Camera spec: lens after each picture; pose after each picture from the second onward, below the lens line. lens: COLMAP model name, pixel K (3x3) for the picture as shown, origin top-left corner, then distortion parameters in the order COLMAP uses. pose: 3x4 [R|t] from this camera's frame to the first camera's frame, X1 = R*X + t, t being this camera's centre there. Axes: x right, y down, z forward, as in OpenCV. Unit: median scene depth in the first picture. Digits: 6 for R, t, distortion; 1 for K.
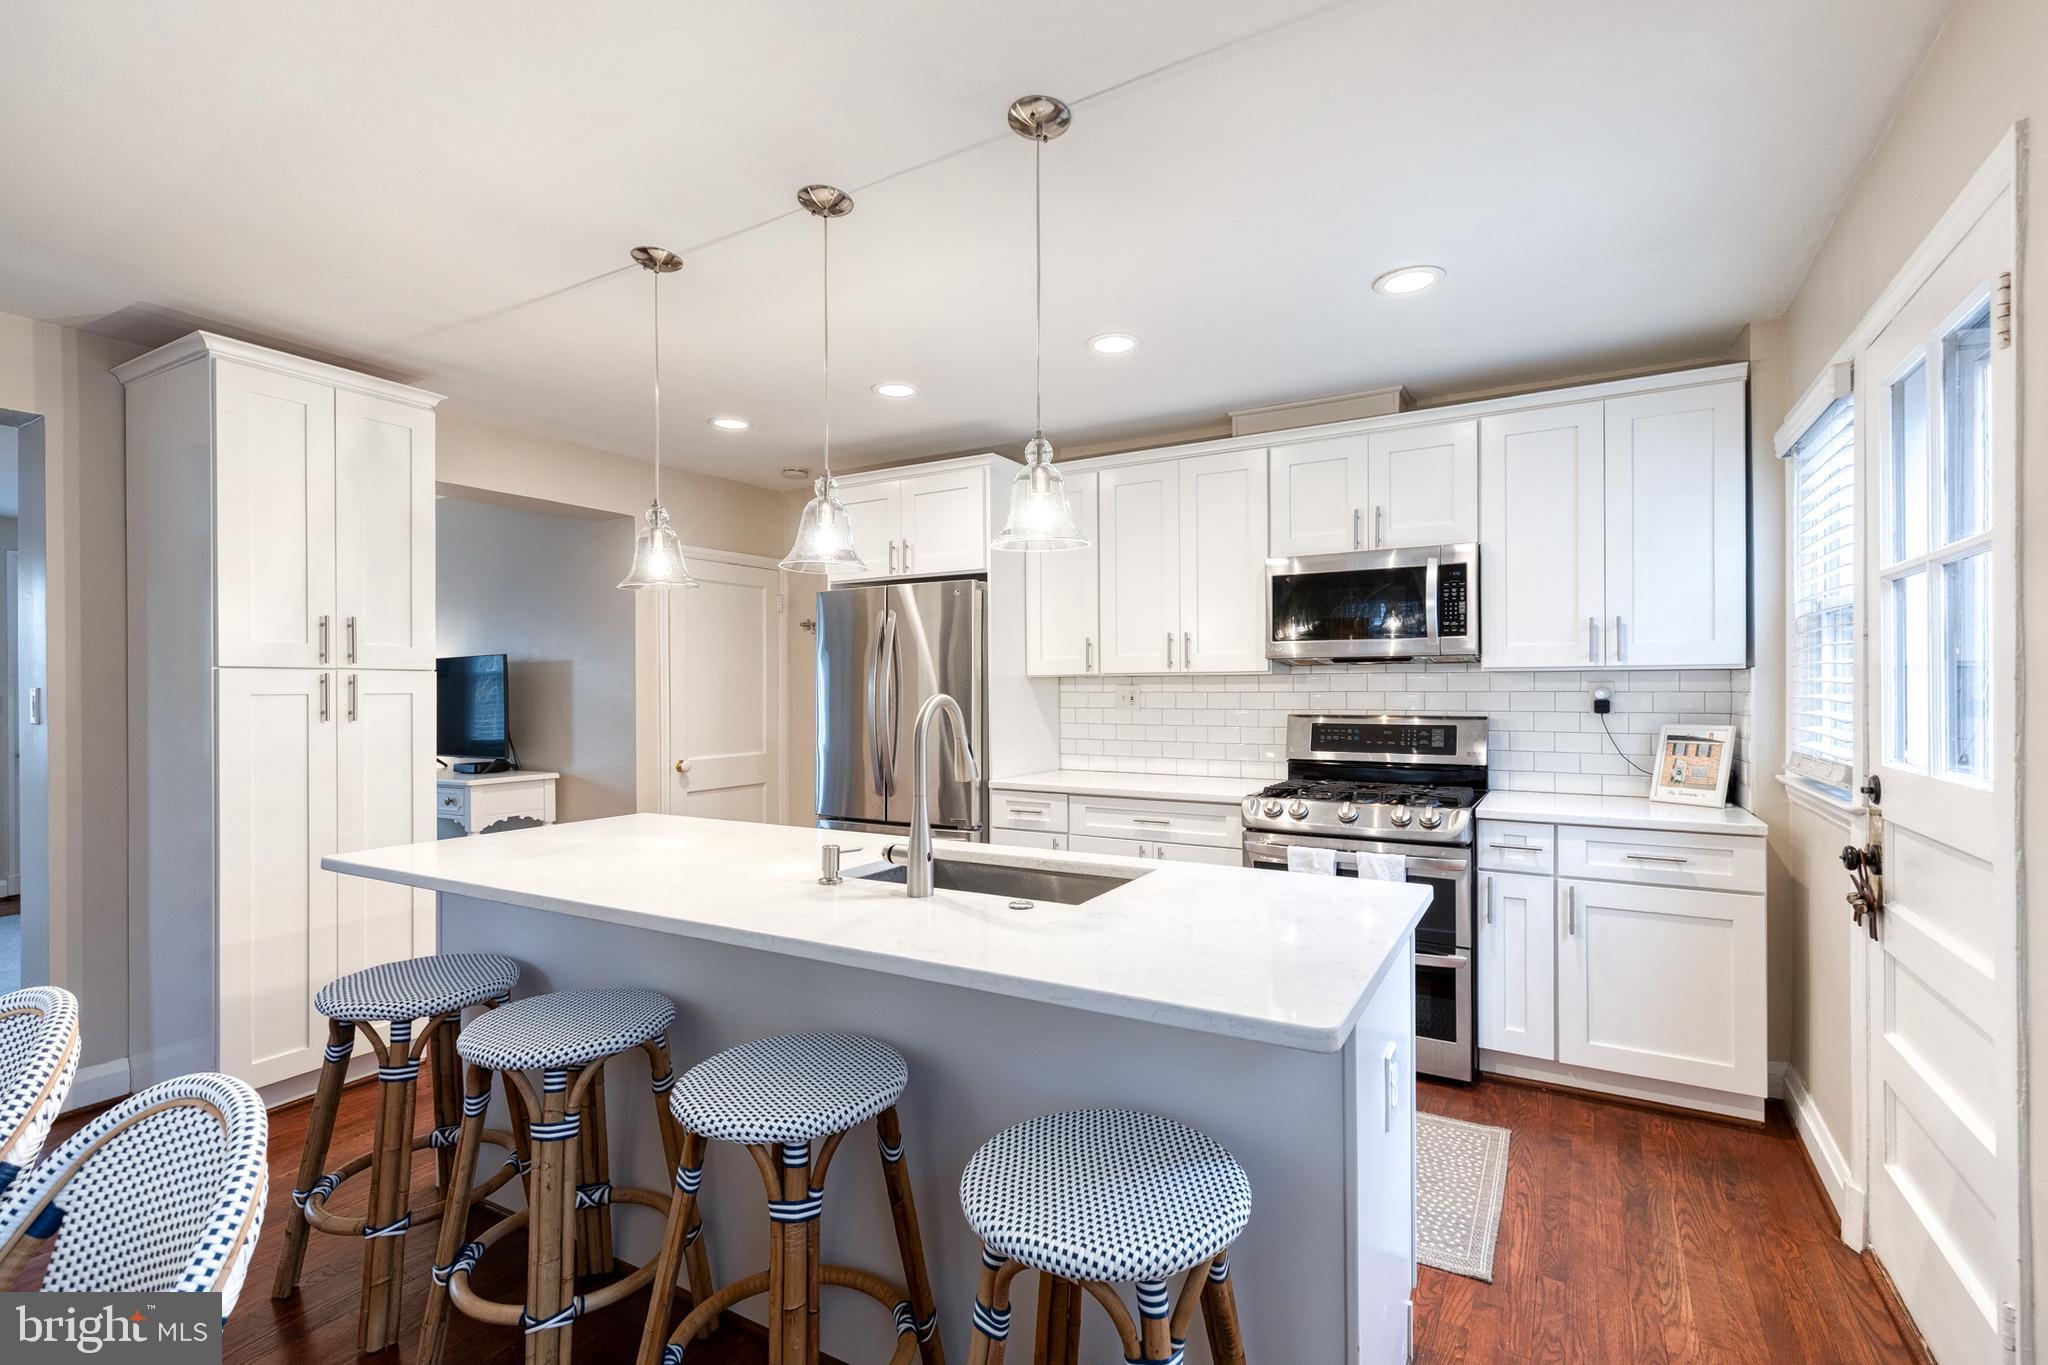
lens RADIAL K [[912.4, 0, 1048.0], [0, 912.4, 691.1], [0, 0, 1]] dist [0.009960, -0.001934]
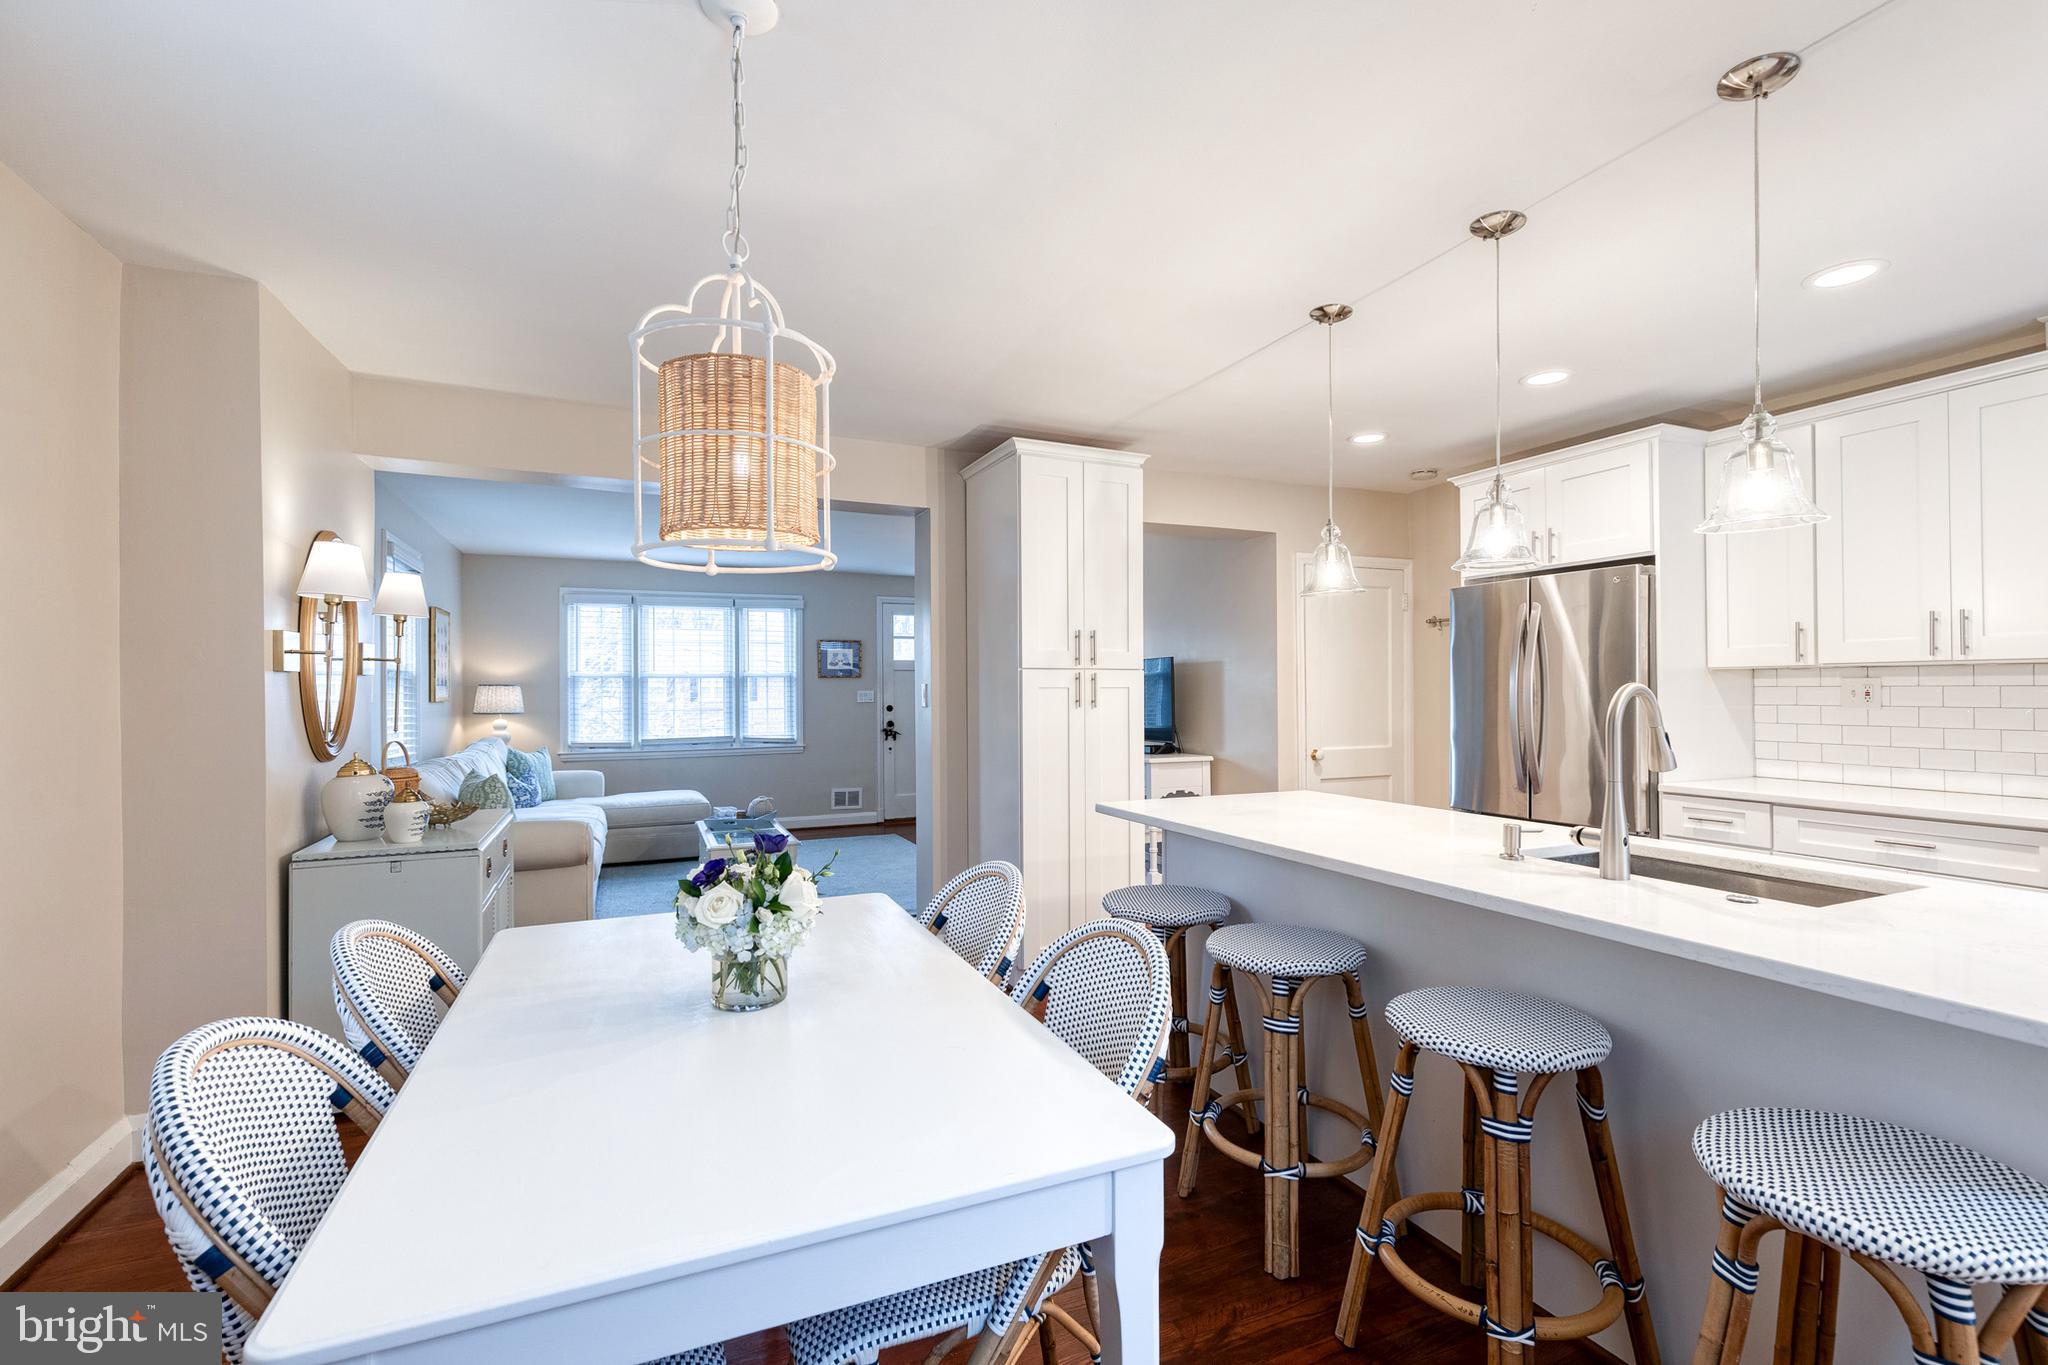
lens RADIAL K [[912.4, 0, 1054.9], [0, 912.4, 683.0], [0, 0, 1]] dist [0.009960, -0.001934]
pose [[0.813888, -0.004129, -0.581008, -0.031100], [-0.000812, 0.999966, -0.008244, 0.008093], [0.581022, 0.007181, 0.813856, -0.121124]]
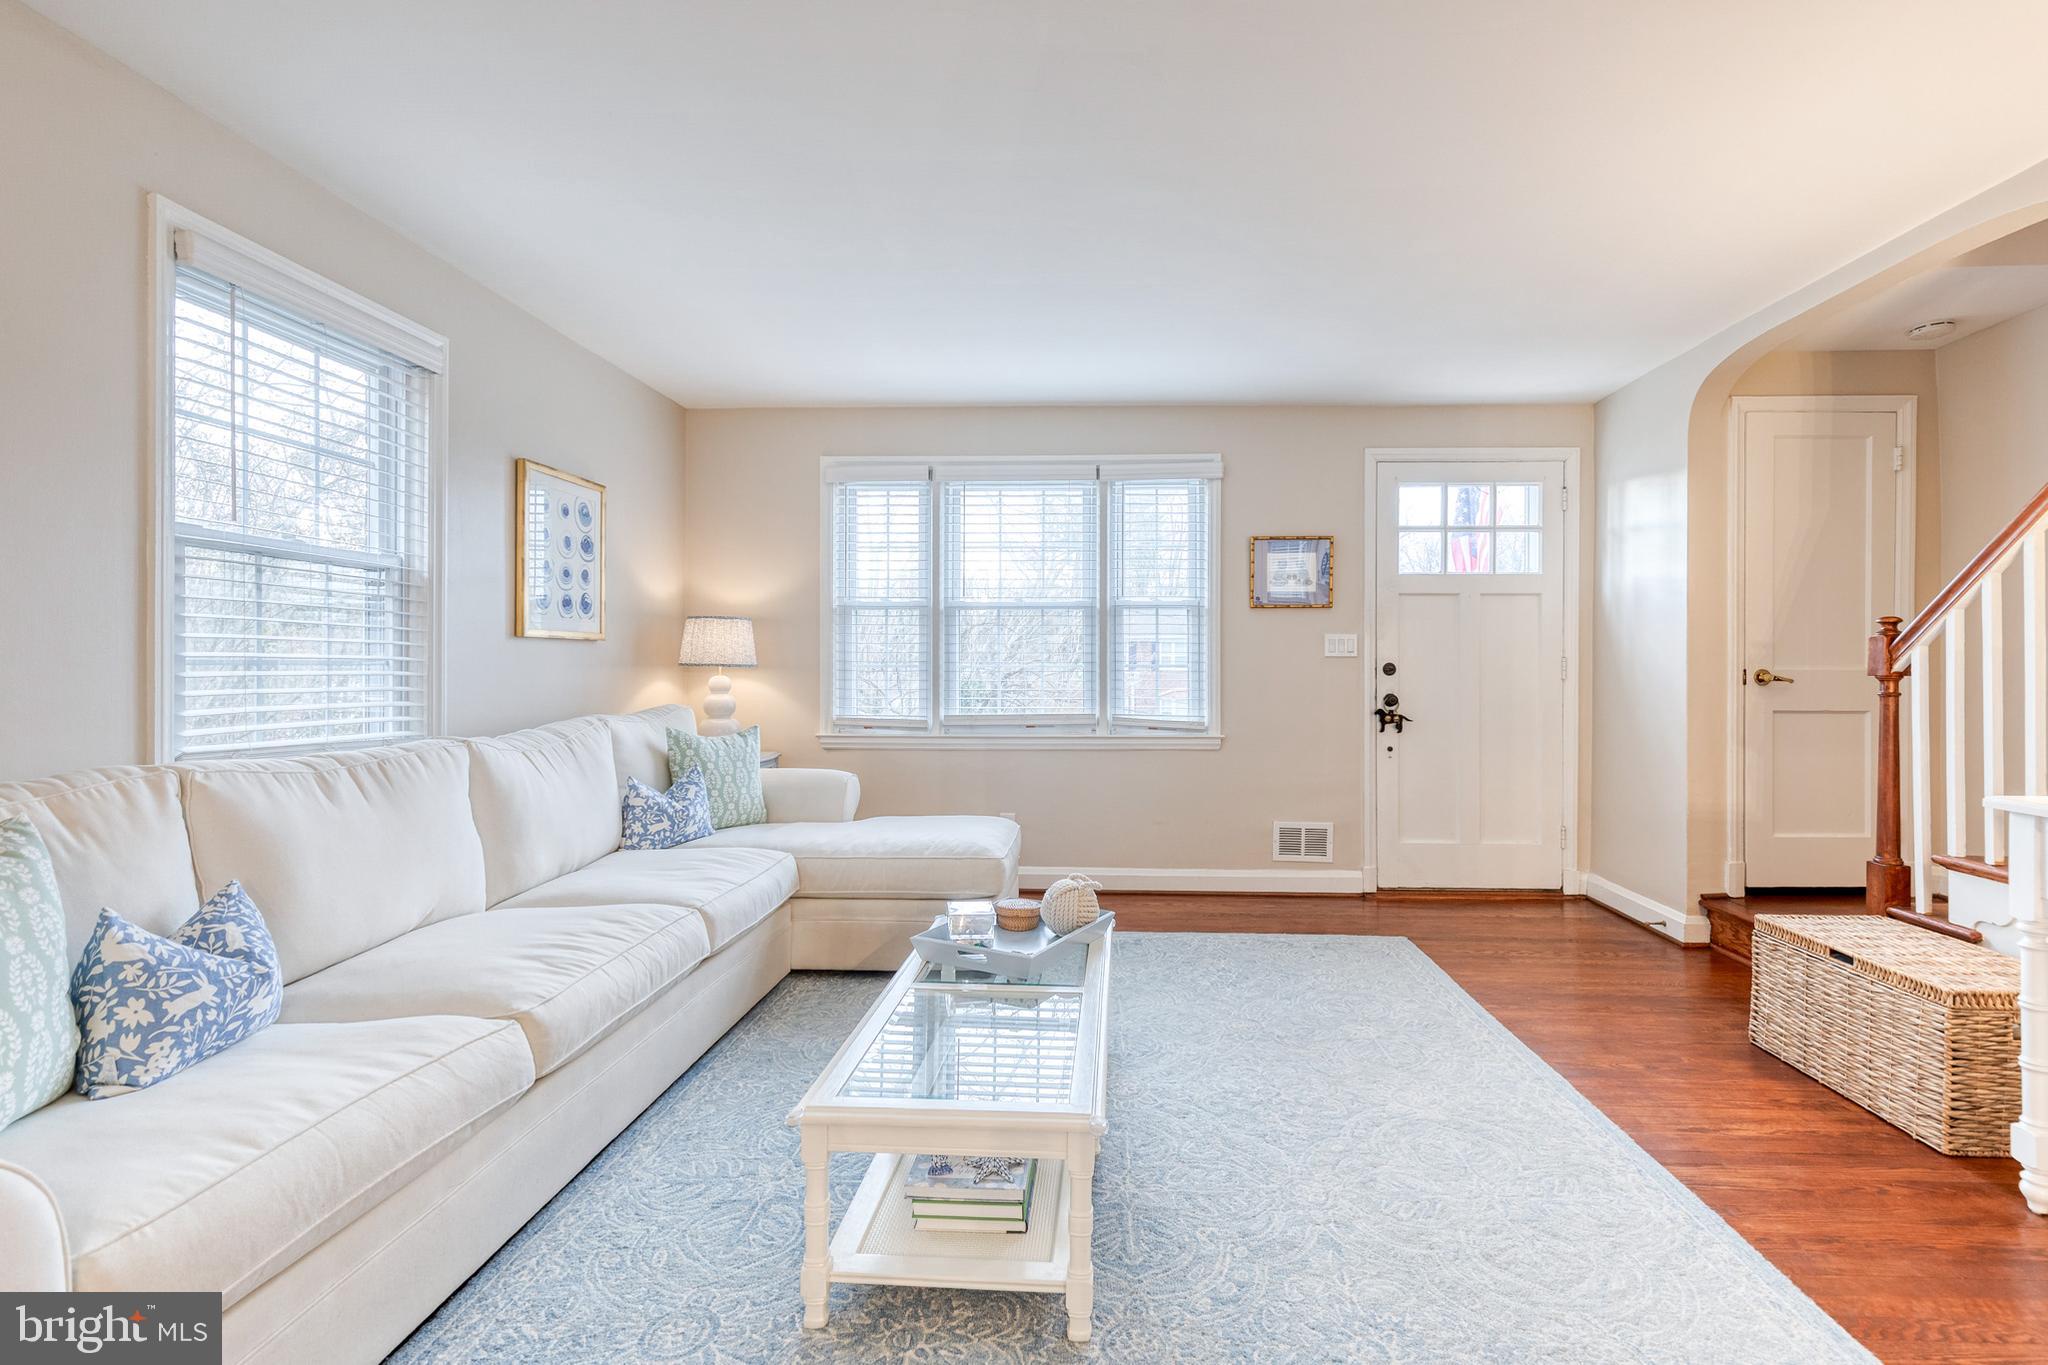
lens RADIAL K [[912.4, 0, 1050.5], [0, 912.4, 671.6], [0, 0, 1]] dist [0.009960, -0.001934]
pose [[0.452862, 0.008892, -0.891536, -1.169071], [-0.006604, 0.999956, 0.006619, 0.067925], [0.891556, 0.002890, 0.452901, 0.858611]]
